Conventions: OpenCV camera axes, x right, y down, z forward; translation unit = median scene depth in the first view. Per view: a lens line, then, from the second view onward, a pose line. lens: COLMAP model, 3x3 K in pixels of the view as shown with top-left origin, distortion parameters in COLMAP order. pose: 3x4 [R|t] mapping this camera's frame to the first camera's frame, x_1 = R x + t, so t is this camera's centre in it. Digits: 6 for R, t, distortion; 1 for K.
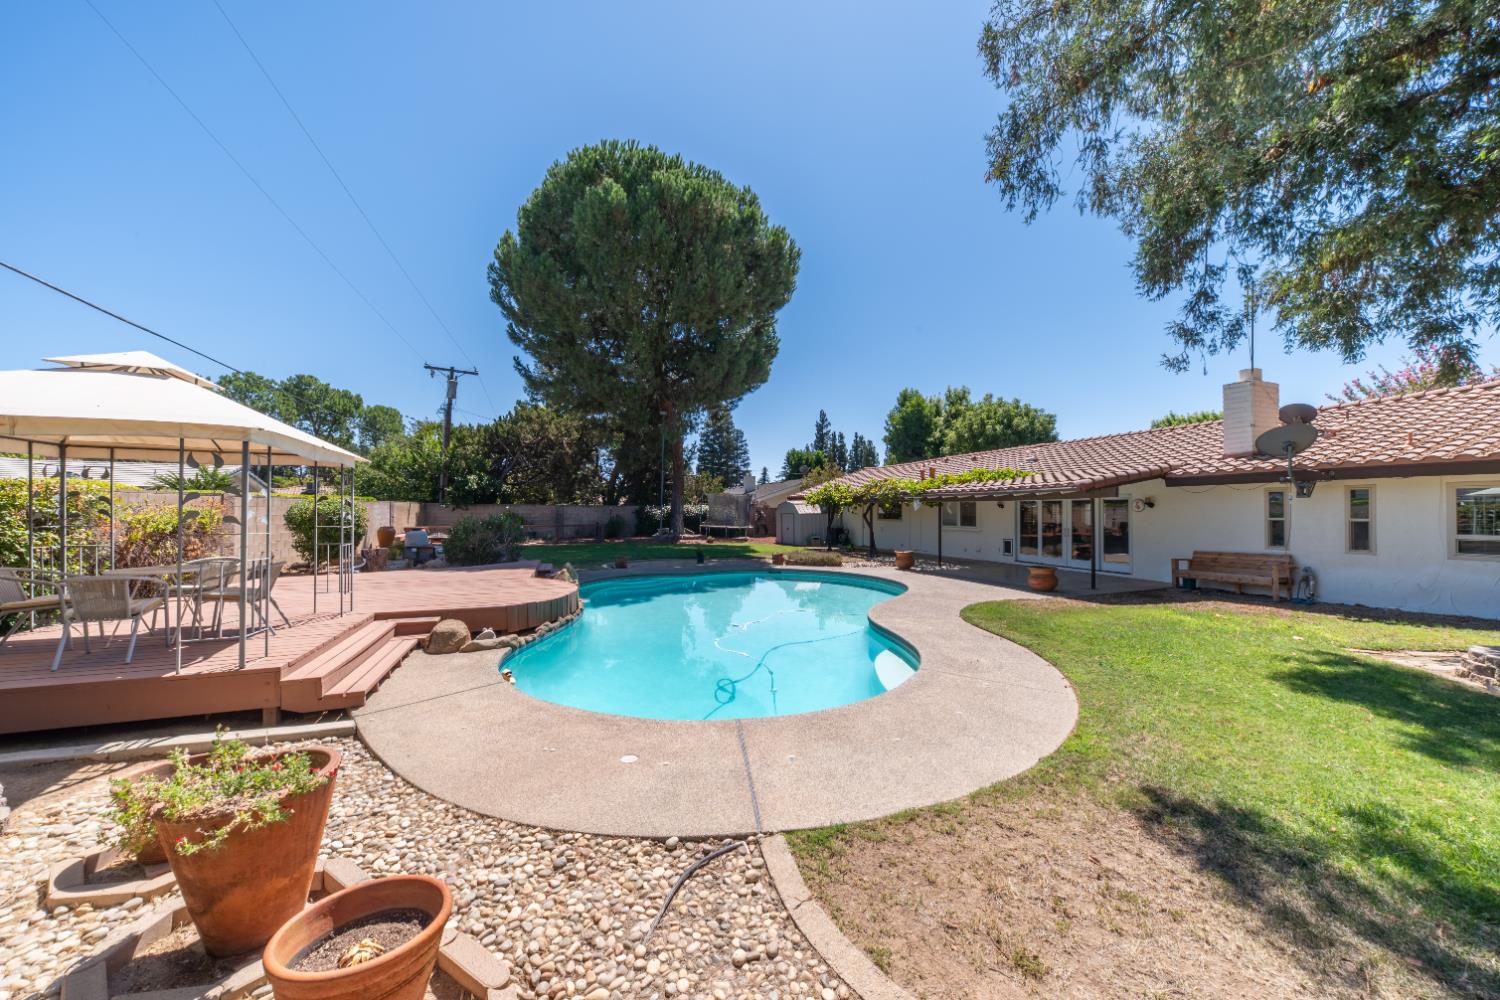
lens RADIAL K [[519.7, 0, 751.2], [0, 519.7, 506.2], [0, 0, 1]] dist [0.001737, -0.002772]
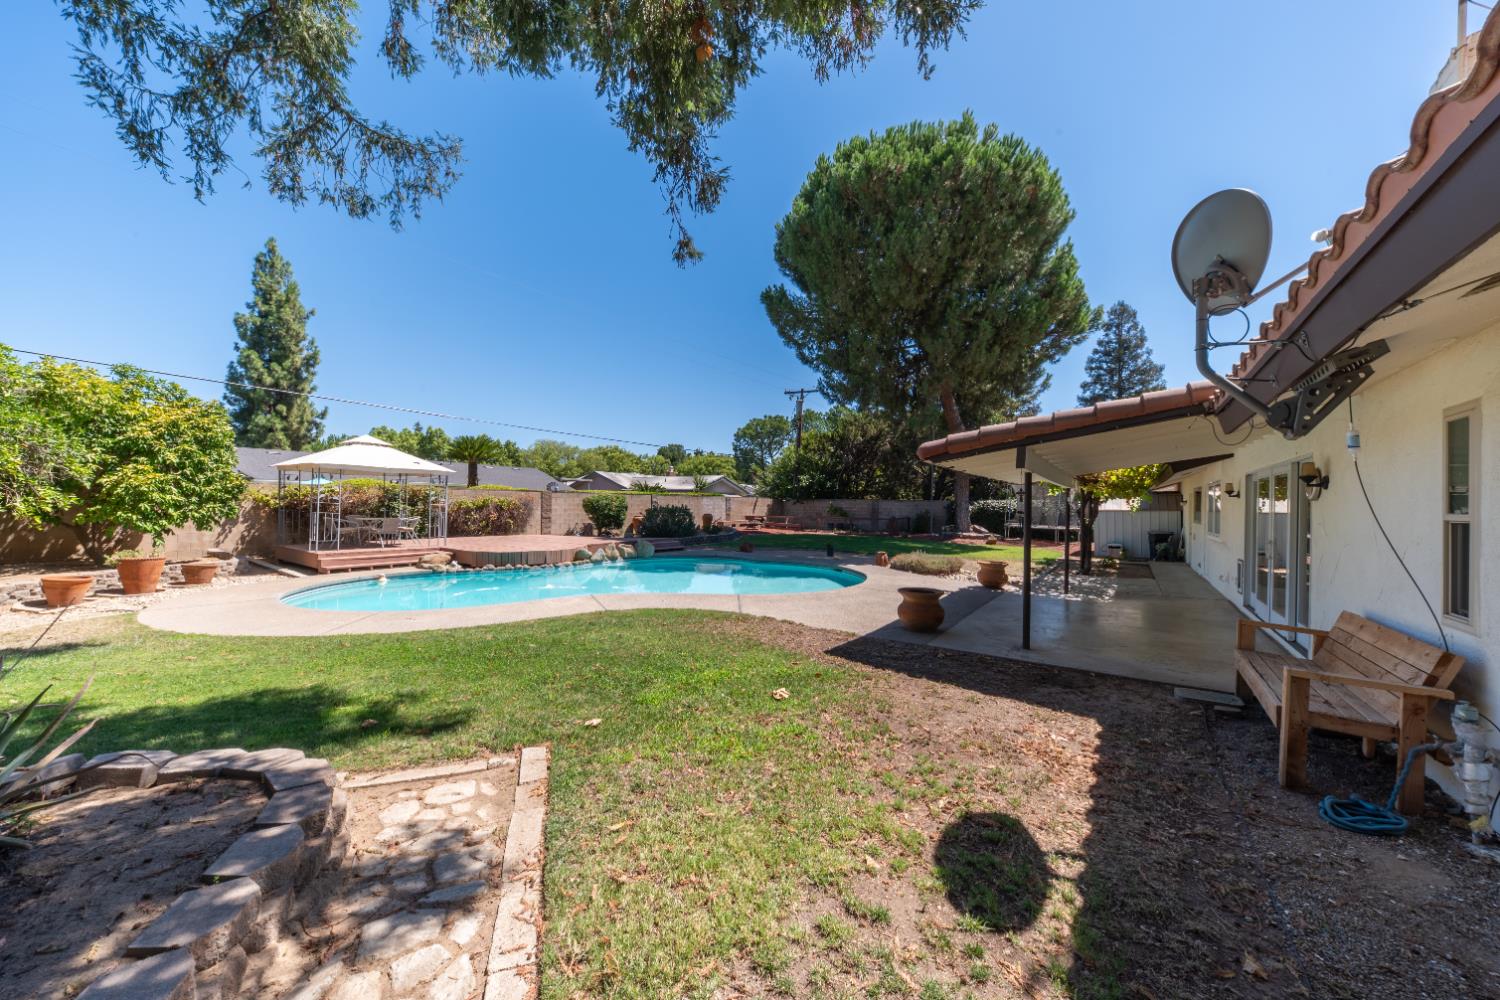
lens RADIAL K [[519.7, 0, 751.2], [0, 519.7, 506.2], [0, 0, 1]] dist [0.001737, -0.002772]
pose [[0.545392, -0.004273, -0.838170, 0.500866], [0.007947, 0.999968, 0.000073, 0.011889], [0.838143, -0.006701, 0.545409, 0.296826]]
